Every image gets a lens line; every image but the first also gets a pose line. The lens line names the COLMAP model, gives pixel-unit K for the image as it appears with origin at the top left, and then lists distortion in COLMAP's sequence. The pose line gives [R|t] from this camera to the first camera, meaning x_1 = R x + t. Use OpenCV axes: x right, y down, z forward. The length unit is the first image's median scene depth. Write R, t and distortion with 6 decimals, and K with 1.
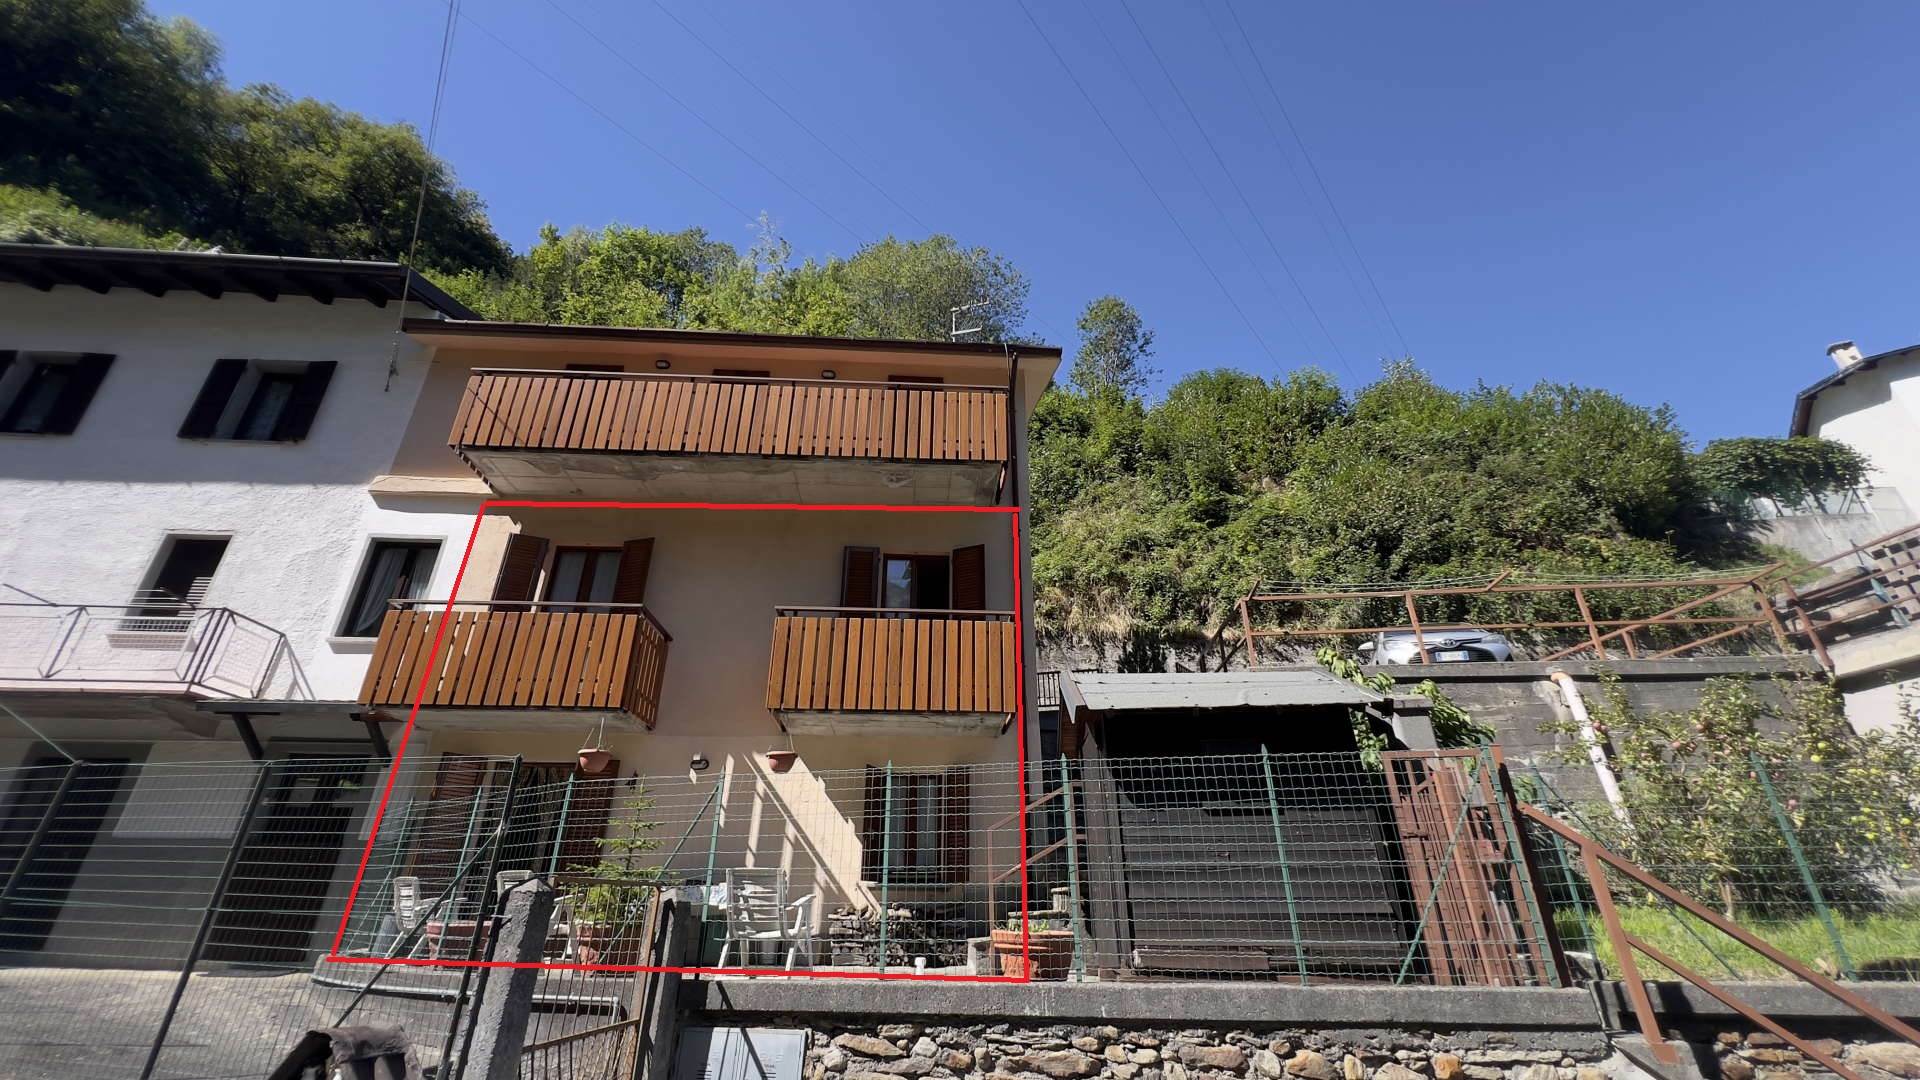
lens RADIAL K [[767.3, 0, 962.4], [0, 767.3, 541.5], [0, 0, 1]] dist [-0.003367, 0.001048]
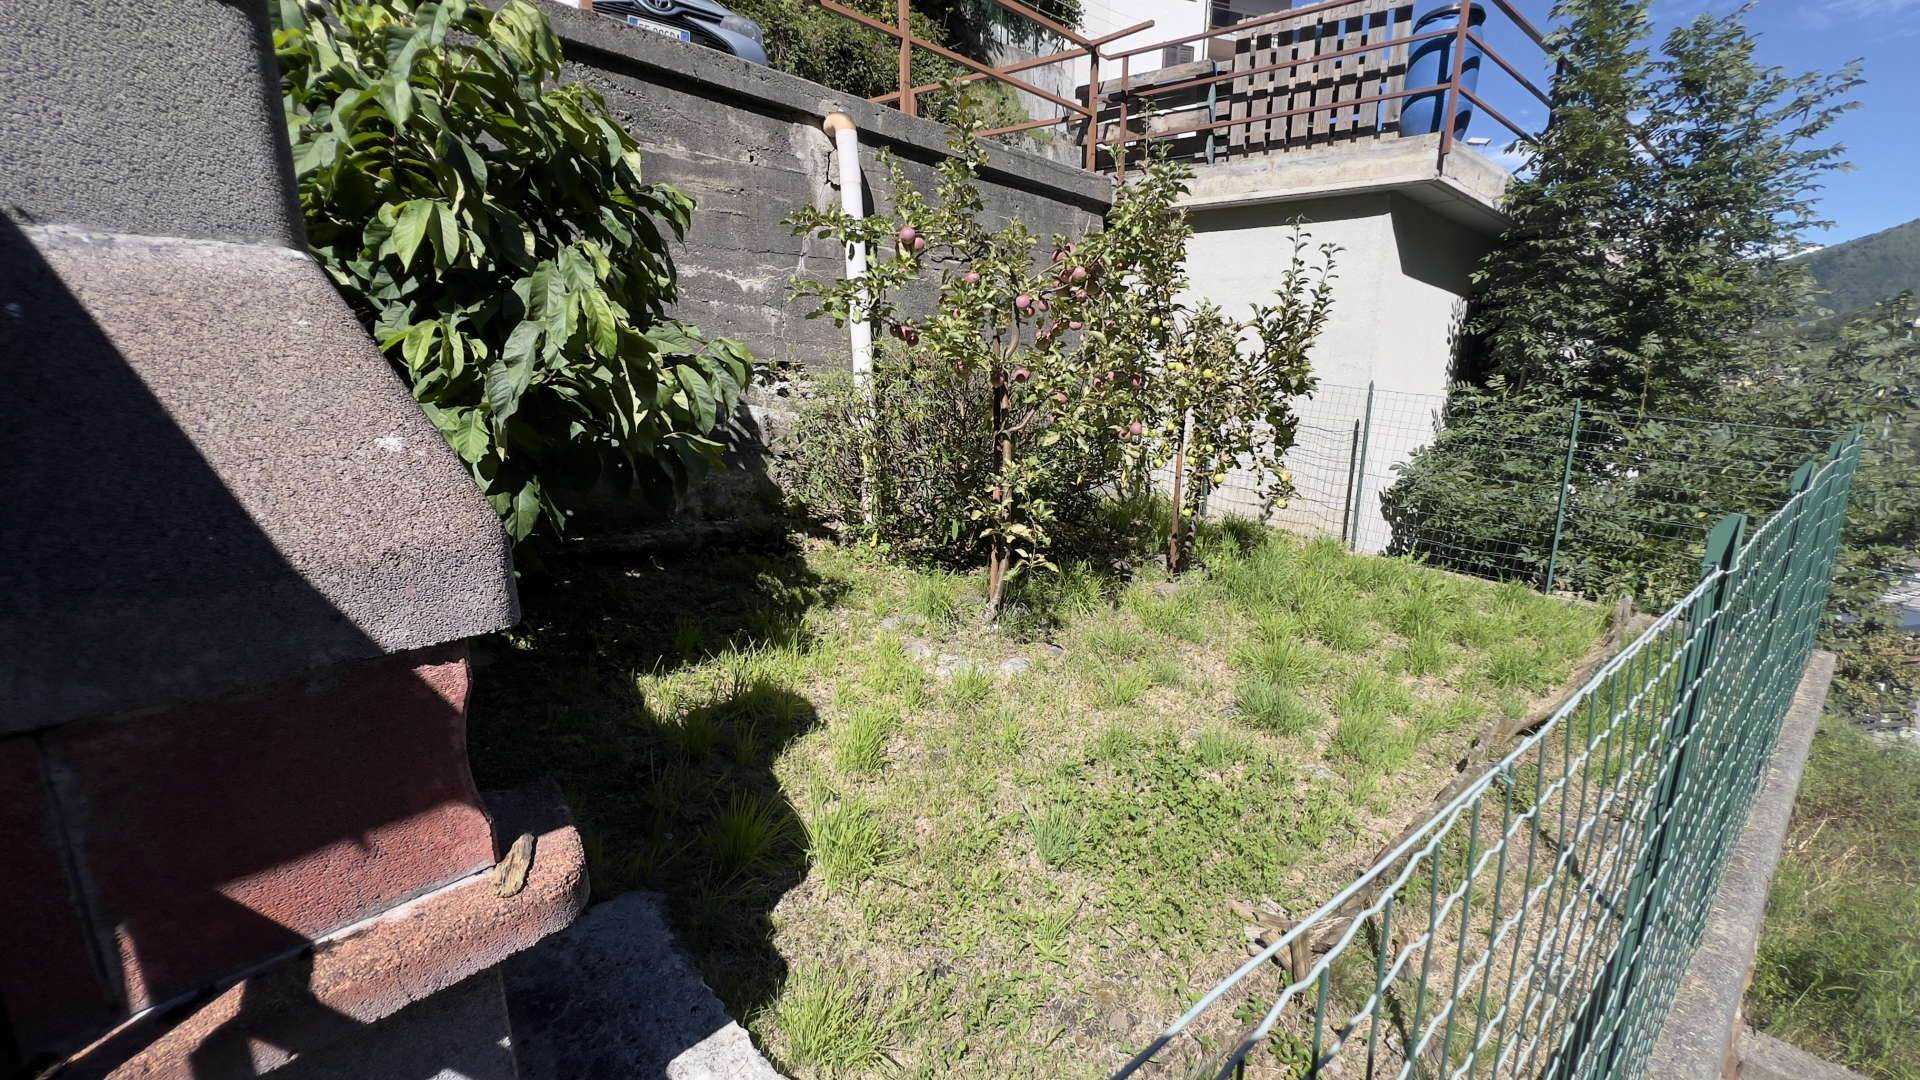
lens RADIAL K [[767.3, 0, 962.4], [0, 767.3, 541.5], [0, 0, 1]] dist [-0.003367, 0.001048]
pose [[0.630581, -0.158323, 0.759803, 0.395462], [-0.350896, 0.815048, 0.461052, 0.136084], [-0.692271, -0.557343, 0.458399, 0.546583]]
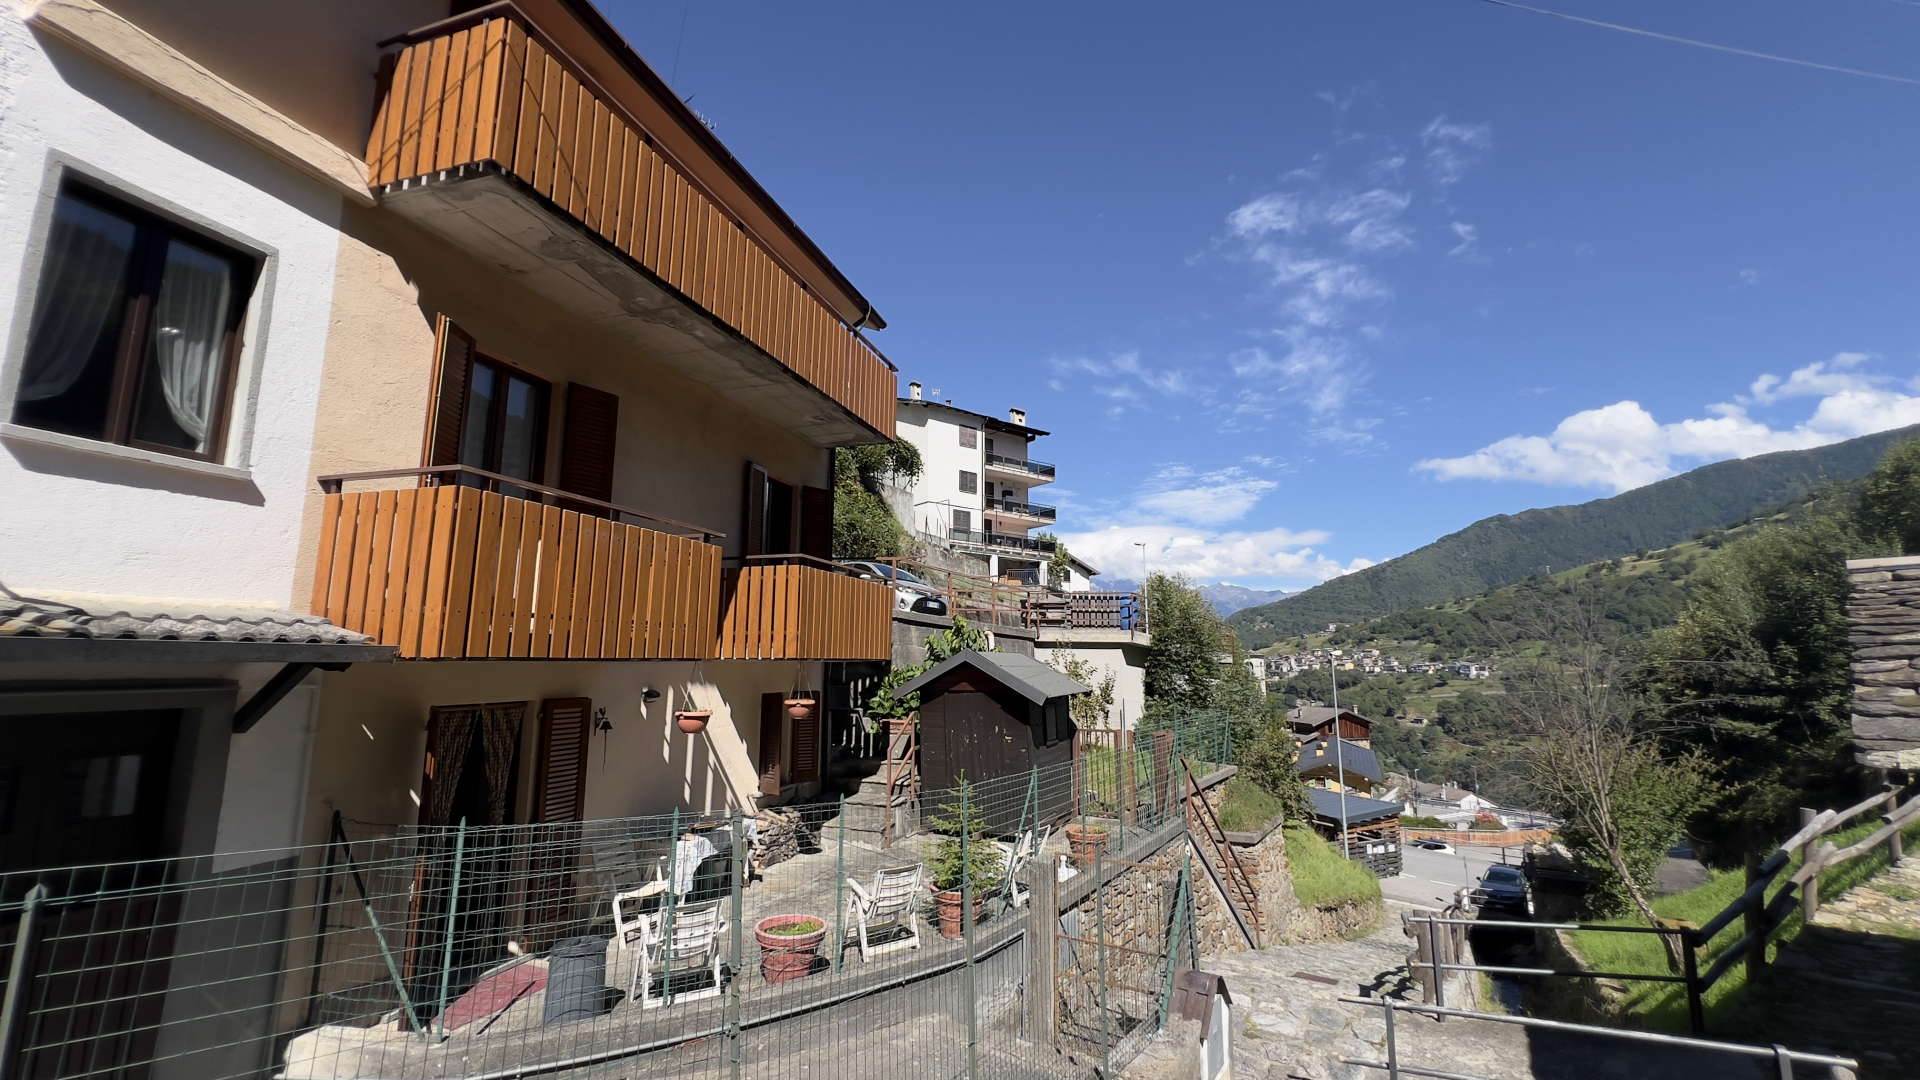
lens RADIAL K [[767.3, 0, 962.4], [0, 767.3, 541.5], [0, 0, 1]] dist [-0.003367, 0.001048]
pose [[0.356960, 0.147362, 0.922423, -0.981448], [-0.417045, 0.908741, 0.016213, -0.029796], [-0.835855, -0.390479, 0.385841, 0.407807]]
